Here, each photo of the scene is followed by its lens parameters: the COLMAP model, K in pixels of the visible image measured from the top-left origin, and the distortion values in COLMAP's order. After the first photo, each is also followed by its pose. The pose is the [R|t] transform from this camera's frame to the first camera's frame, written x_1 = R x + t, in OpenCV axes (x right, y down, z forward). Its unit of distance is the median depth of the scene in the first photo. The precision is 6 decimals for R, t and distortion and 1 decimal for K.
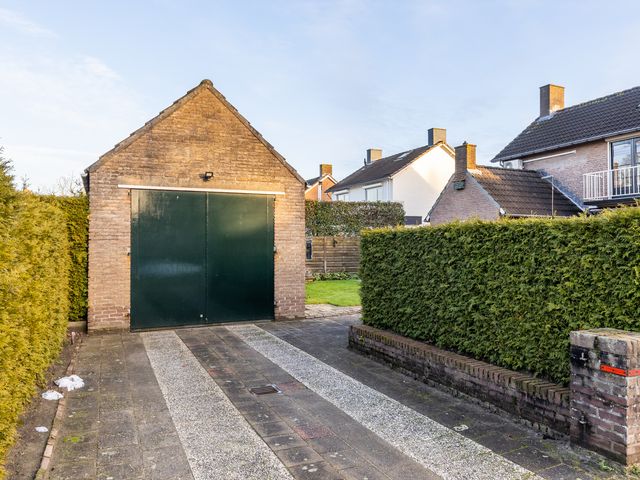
lens RADIAL K [[563.0, 0, 320.0], [0, 563.0, 240.0], [0, 0, 1]] dist [-0.001842, -0.000395]
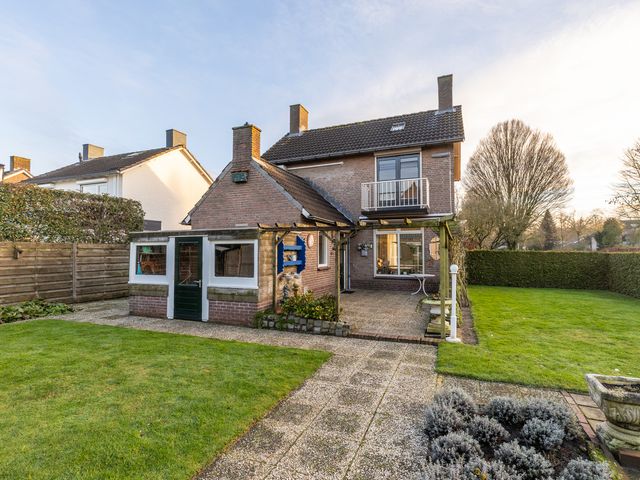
lens RADIAL K [[315.2, 0, 320.0], [0, 315.2, 240.0], [0, 0, 1]] dist [-0.000615, 0.000173]
pose [[0.735083, 0.024652, 0.677529, 0.035412], [-0.007095, 0.999564, -0.028671, -0.000941], [-0.677940, 0.016268, 0.734937, 0.534291]]
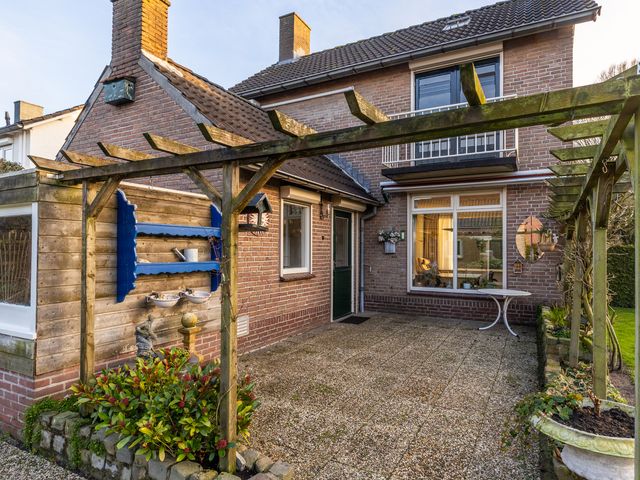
lens RADIAL K [[352.7, 0, 317.0], [0, 352.7, 243.9], [0, 0, 1]] dist [-0.000201, -0.000211]
pose [[0.824840, 0.012768, 0.565222, 0.194112], [-0.010168, 0.999918, -0.007749, 0.004201], [-0.565275, 0.000644, 0.824902, 0.632884]]
